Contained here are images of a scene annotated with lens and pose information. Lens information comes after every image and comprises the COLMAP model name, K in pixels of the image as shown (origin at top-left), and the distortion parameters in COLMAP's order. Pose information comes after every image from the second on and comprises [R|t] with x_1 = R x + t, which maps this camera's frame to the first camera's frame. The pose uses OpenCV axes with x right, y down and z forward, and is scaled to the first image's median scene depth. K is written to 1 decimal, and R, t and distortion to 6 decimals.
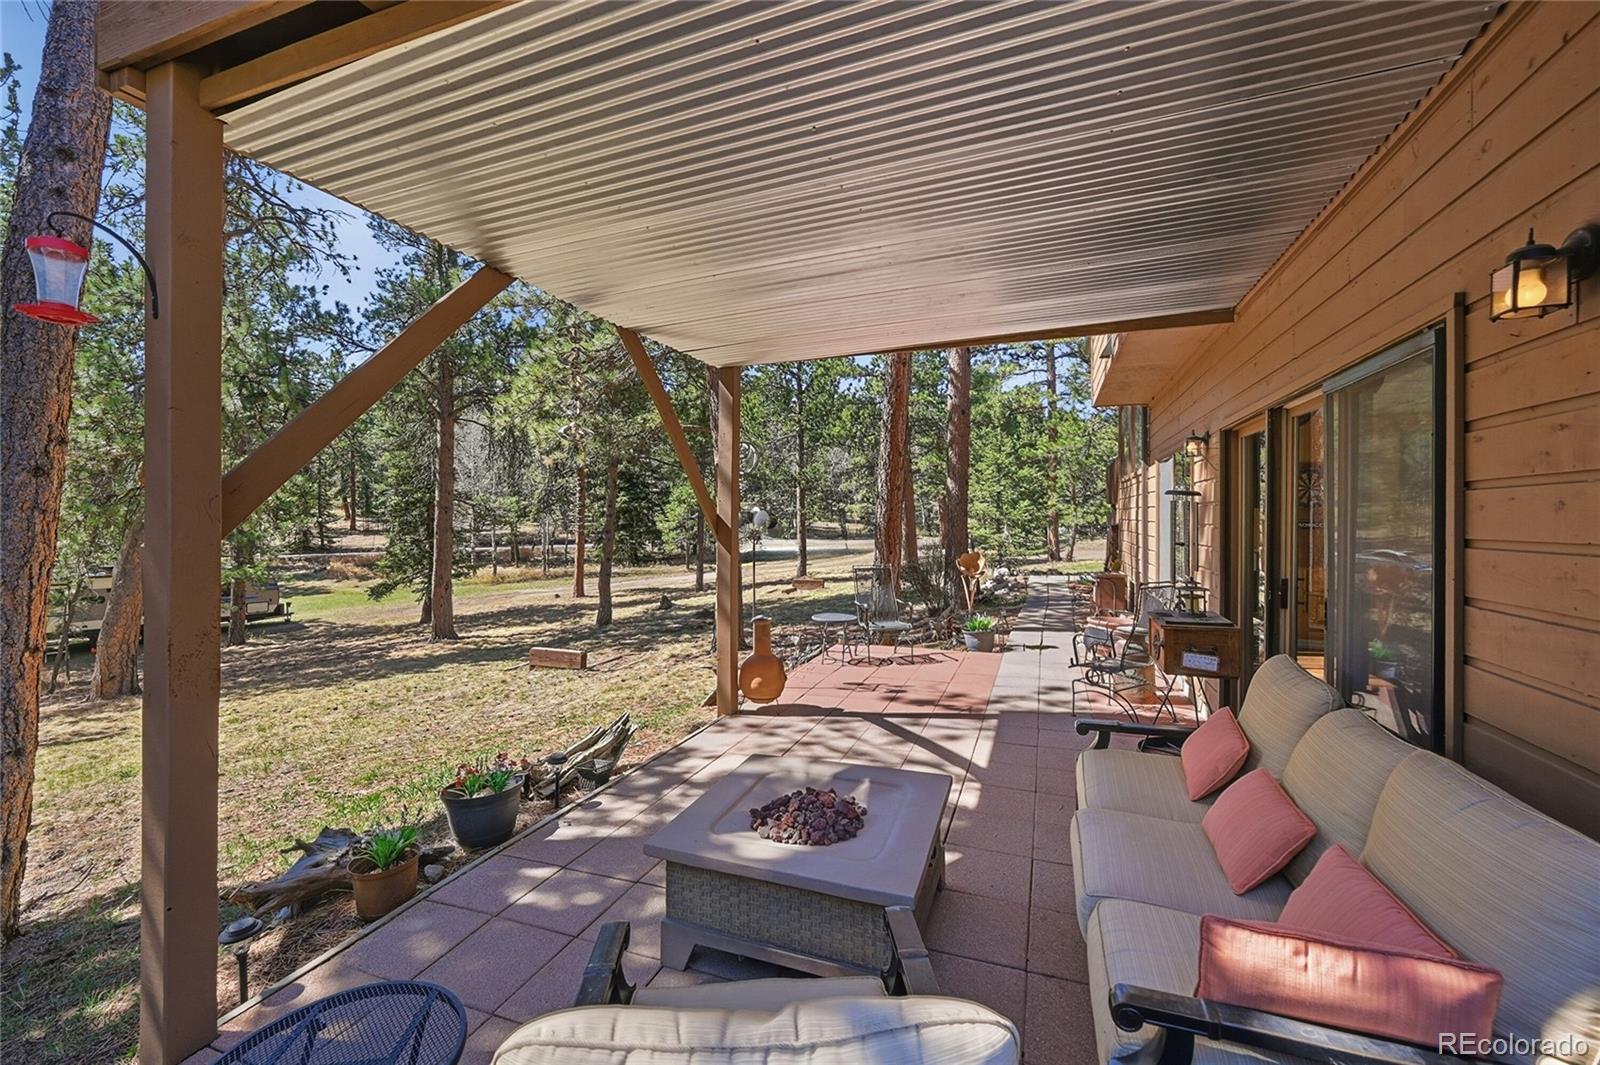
lens RADIAL K [[643.8, 0, 805.6], [0, 643.8, 523.2], [0, 0, 1]] dist [-0.002019, -0.000295]
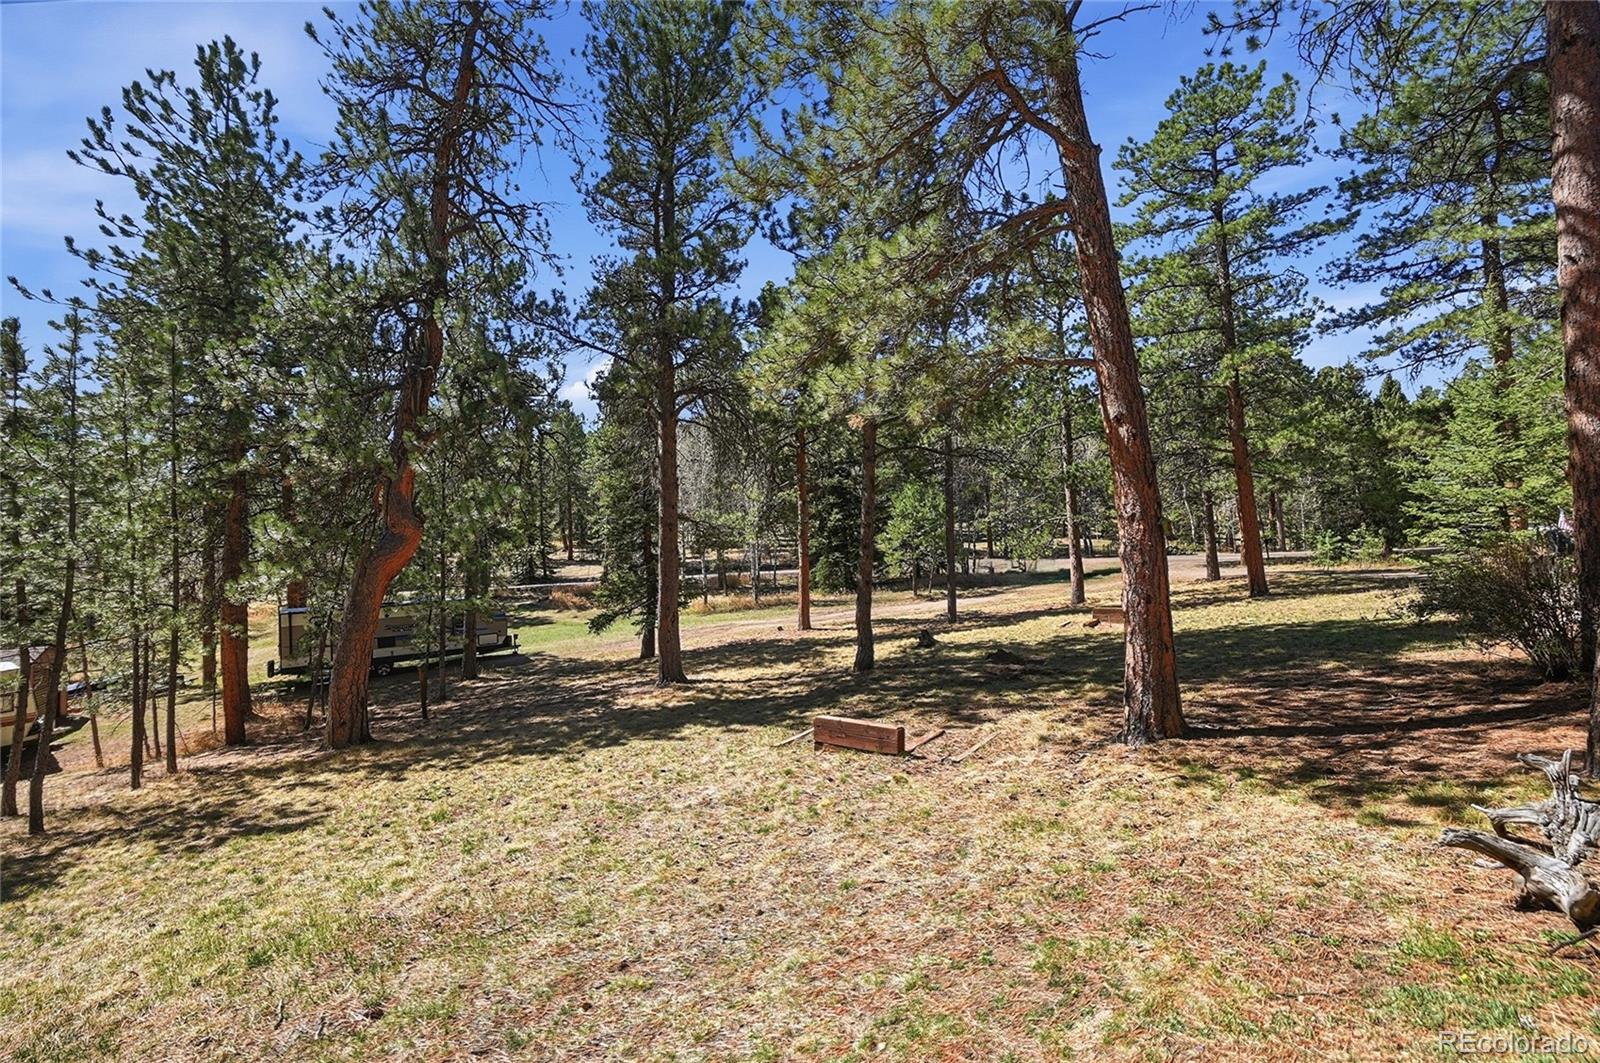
lens RADIAL K [[635.1, 0, 793.4], [0, 635.1, 536.2], [0, 0, 1]] dist [-0.002203, 0.000428]
pose [[0.962806, -0.035277, -0.267880, -0.142228], [0.029338, 0.999228, -0.026141, 0.013307], [0.268596, 0.017310, 0.963098, 0.191172]]
